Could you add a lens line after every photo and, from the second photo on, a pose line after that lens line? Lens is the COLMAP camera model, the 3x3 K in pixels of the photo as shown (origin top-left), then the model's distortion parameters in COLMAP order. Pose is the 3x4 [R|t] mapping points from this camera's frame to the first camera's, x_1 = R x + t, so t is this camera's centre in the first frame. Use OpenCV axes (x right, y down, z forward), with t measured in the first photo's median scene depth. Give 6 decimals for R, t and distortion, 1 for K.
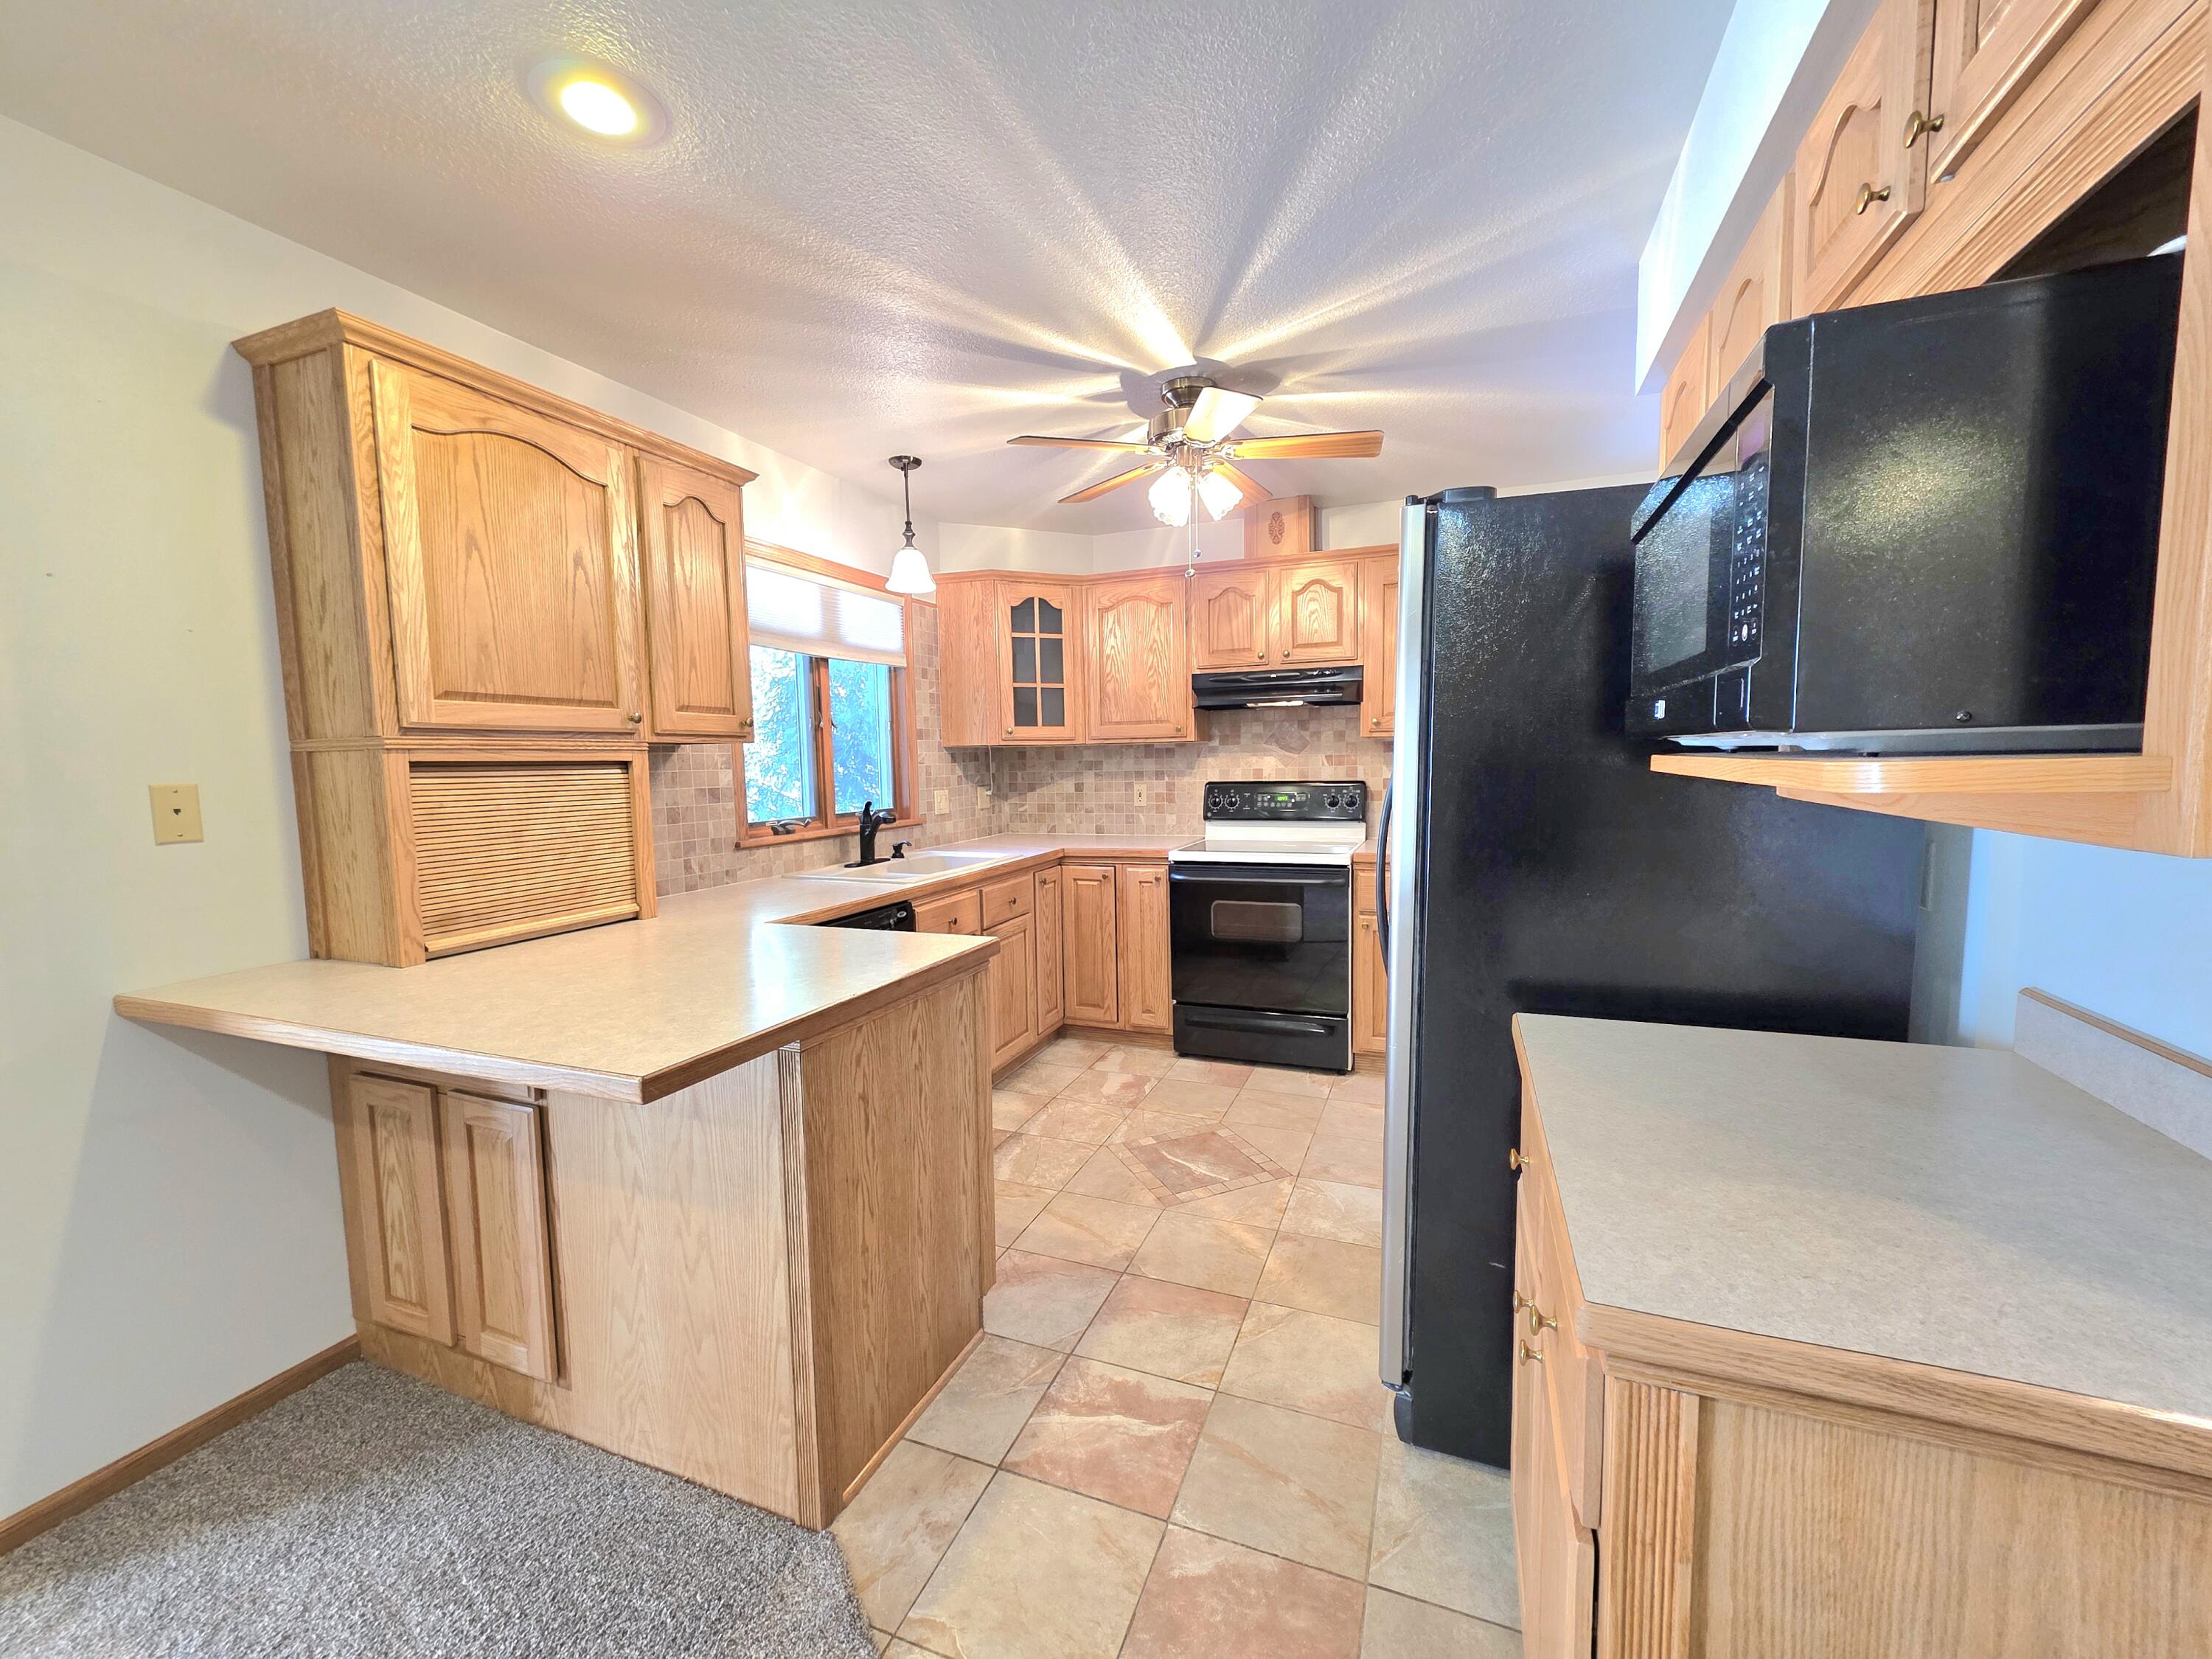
lens RADIAL K [[882.7, 0, 1116.8], [0, 882.7, 840.1], [0, 0, 1]] dist [0.001052, -0.000117]
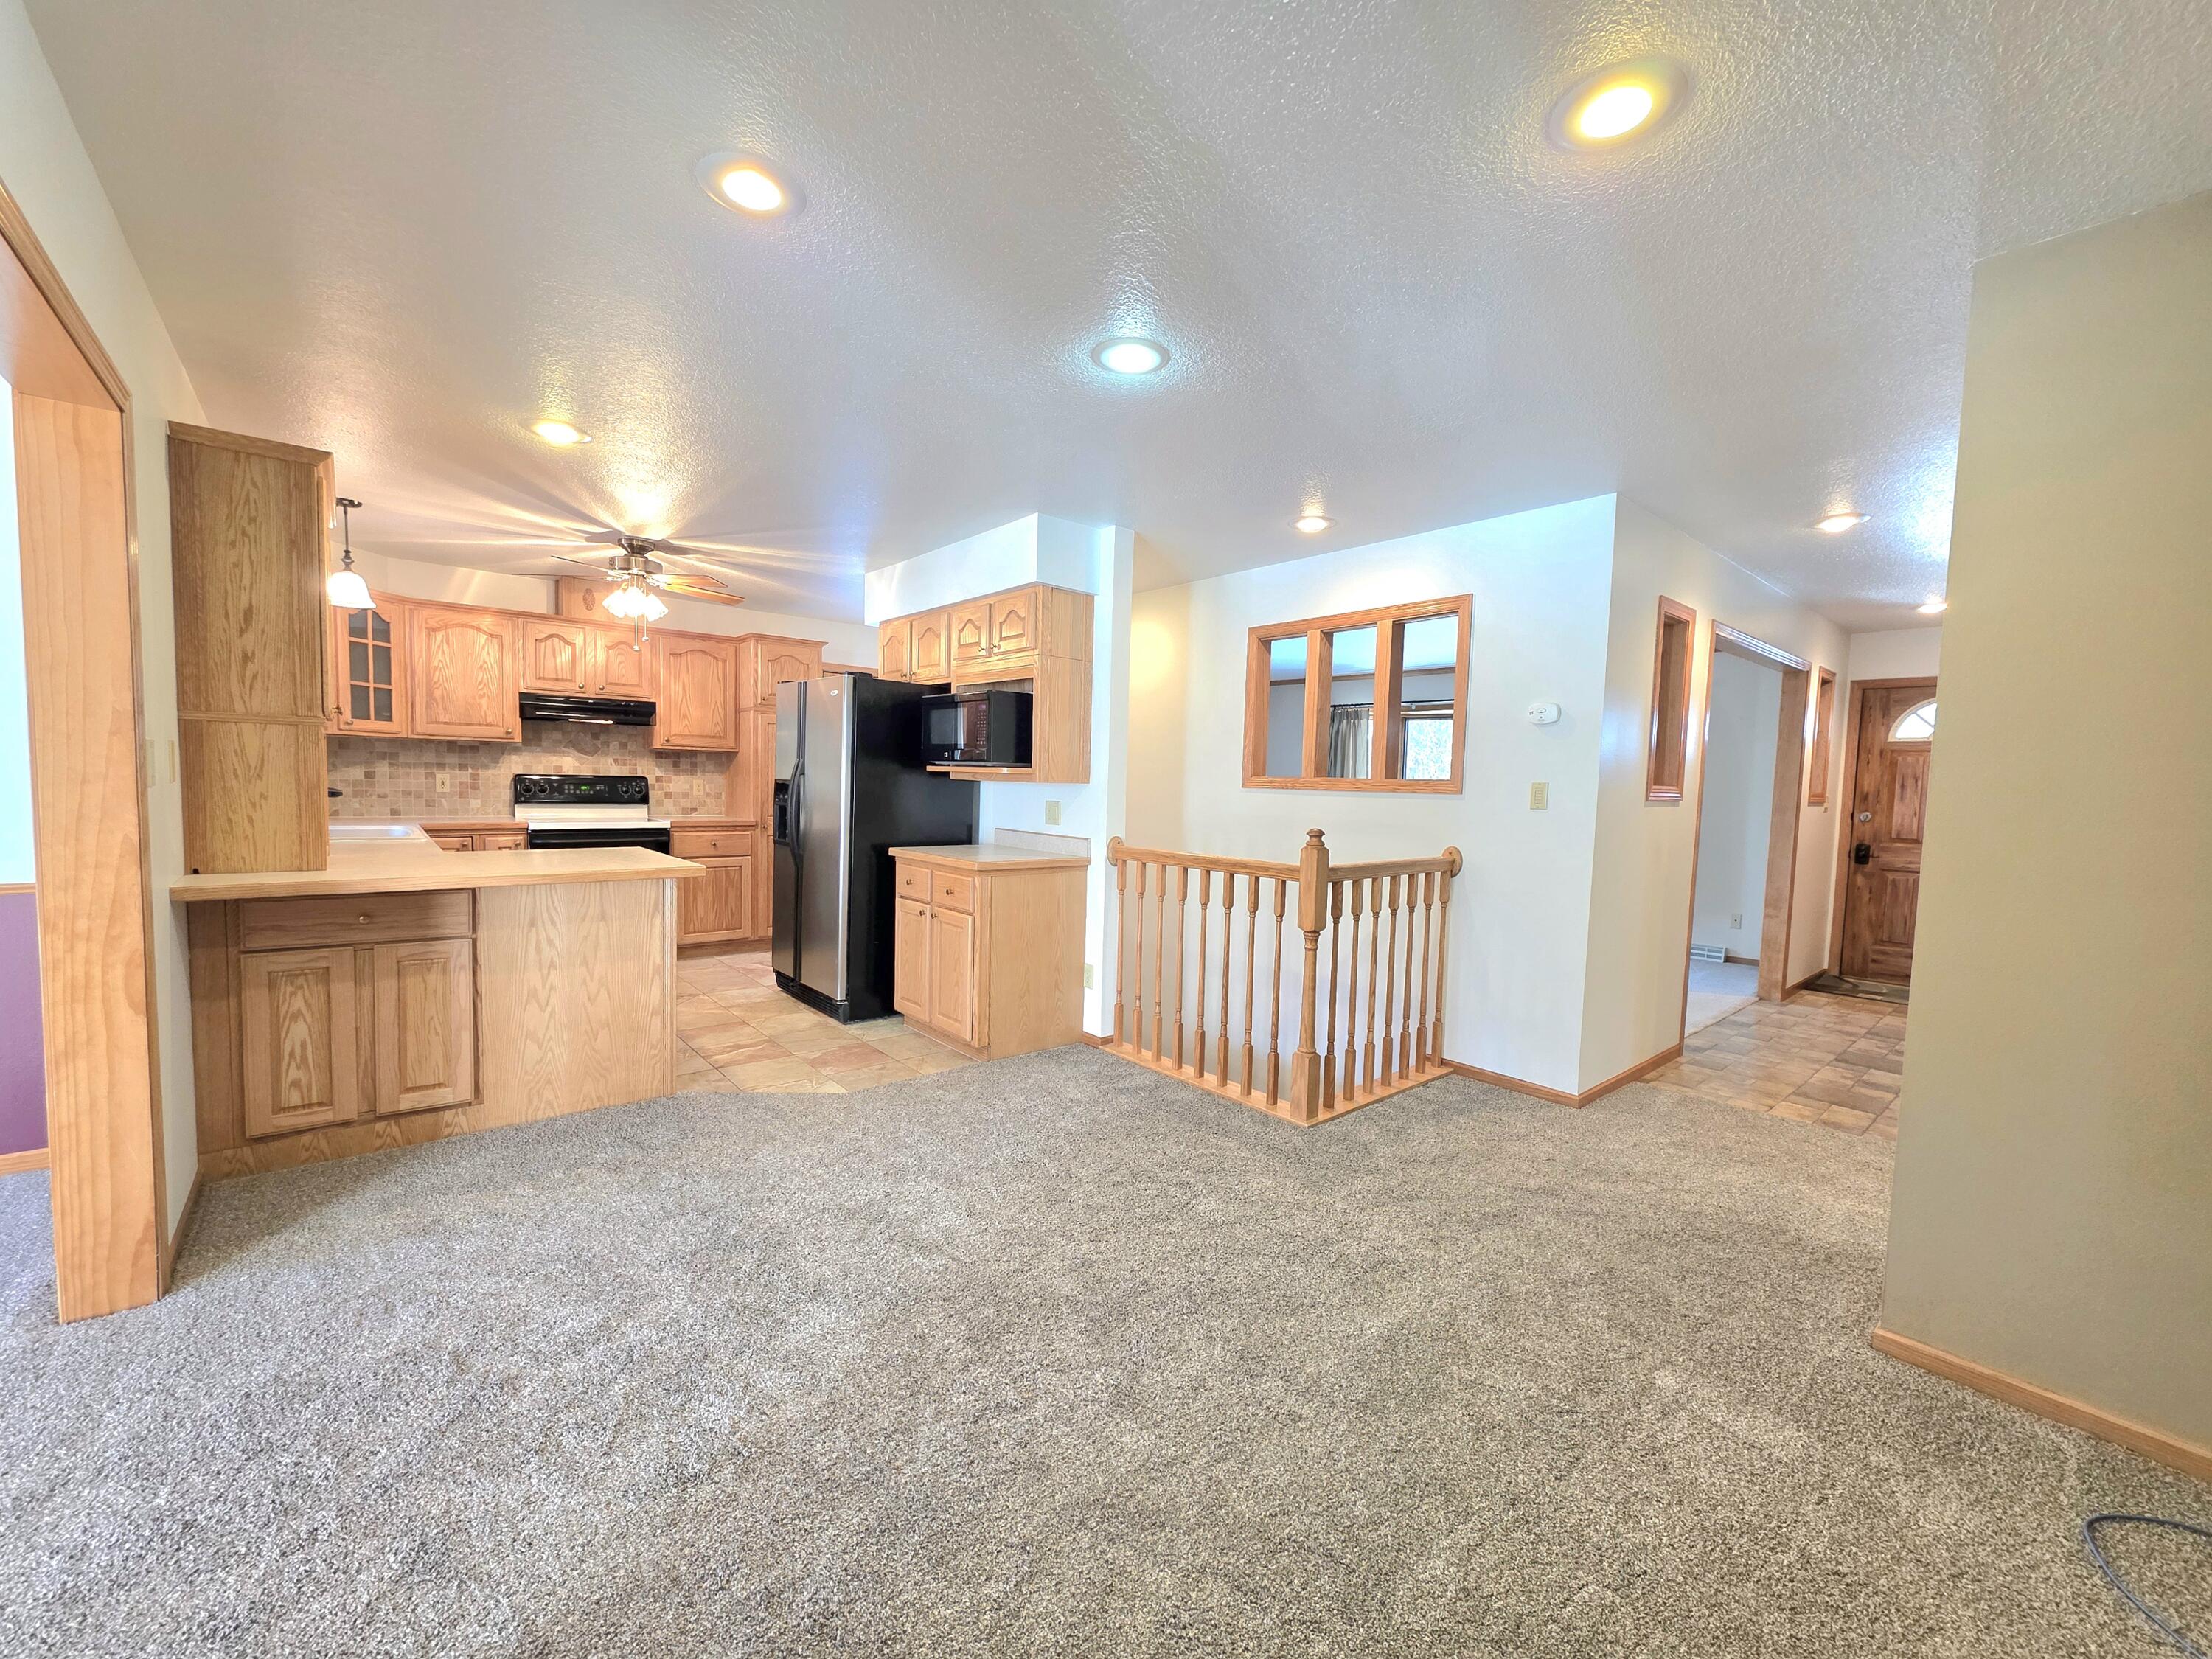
lens RADIAL K [[883.0, 0, 1109.1], [0, 883.0, 837.4], [0, 0, 1]] dist [0.000734, 0.000118]
pose [[0.472389, -0.026213, 0.881000, -0.736344], [0.044362, 0.998998, 0.005938, 0.067938], [-0.880273, 0.036278, 0.473079, -0.439589]]
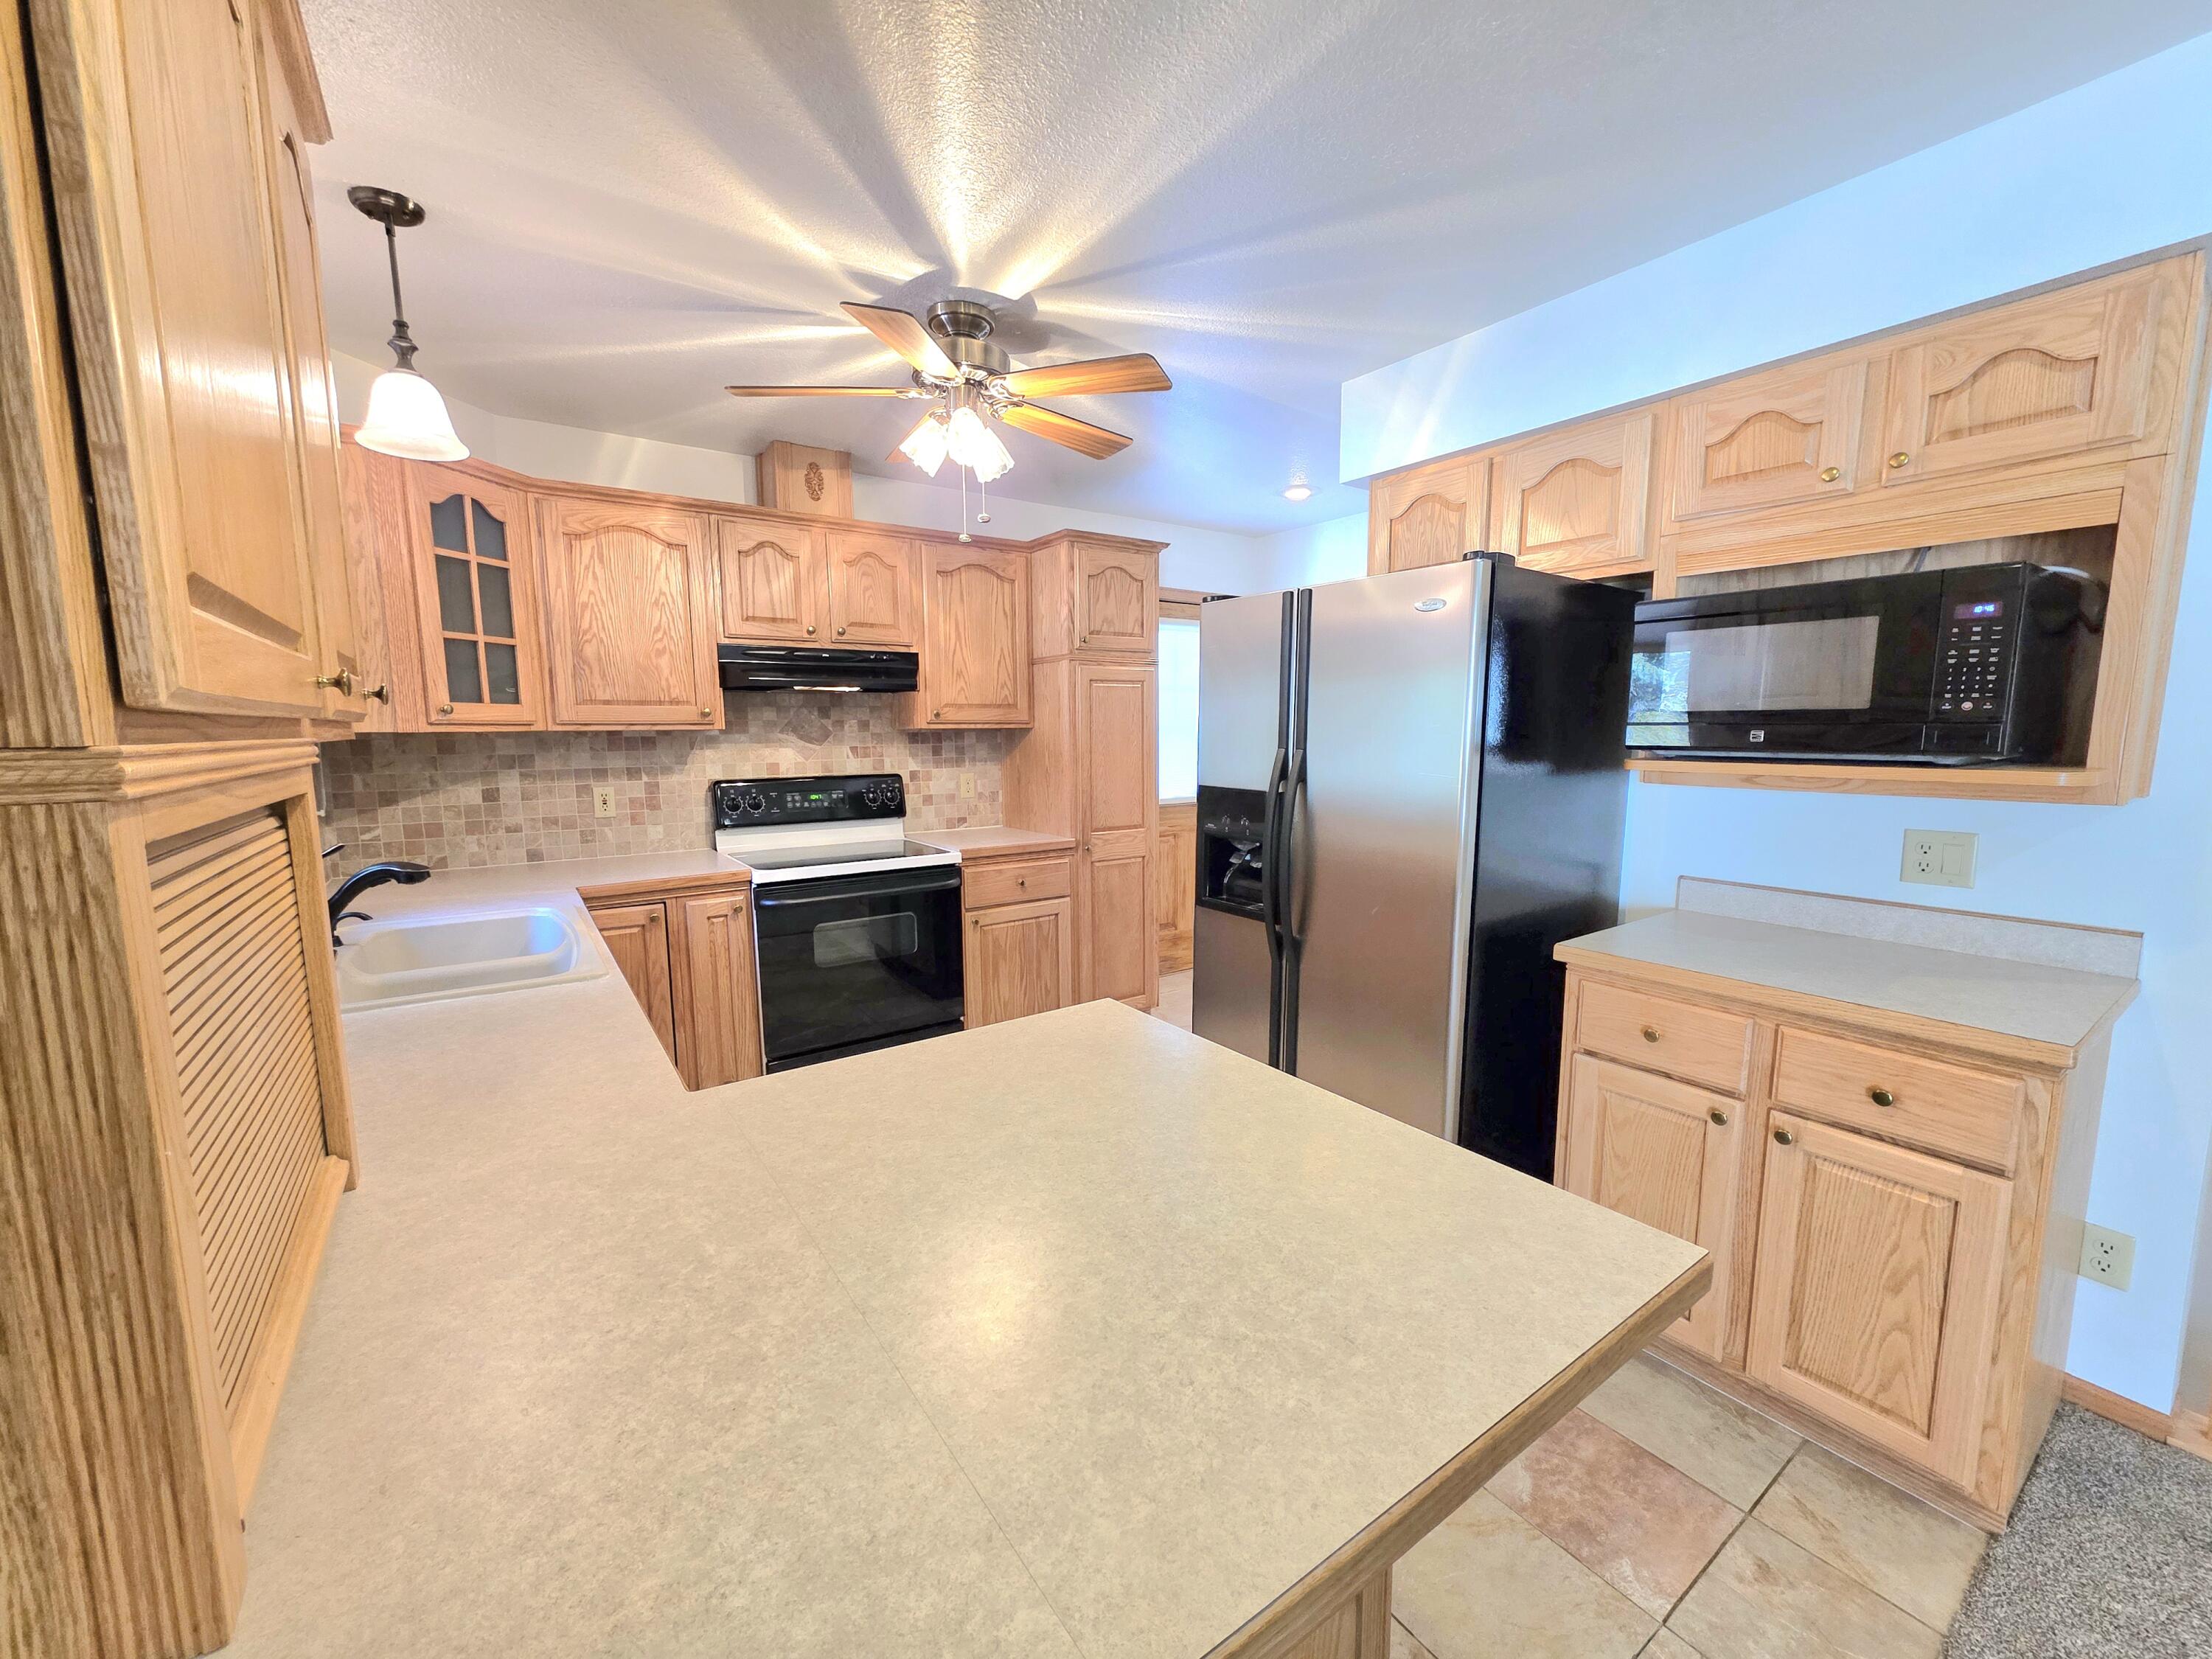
lens RADIAL K [[881.0, 0, 1107.9], [0, 881.0, 838.4], [0, 0, 1]] dist [0.000196, 0.000053]
pose [[0.555348, -0.090852, 0.826640, -0.418394], [0.073448, 0.995489, 0.060066, -0.041730], [-0.828368, 0.027357, 0.559516, 0.312029]]
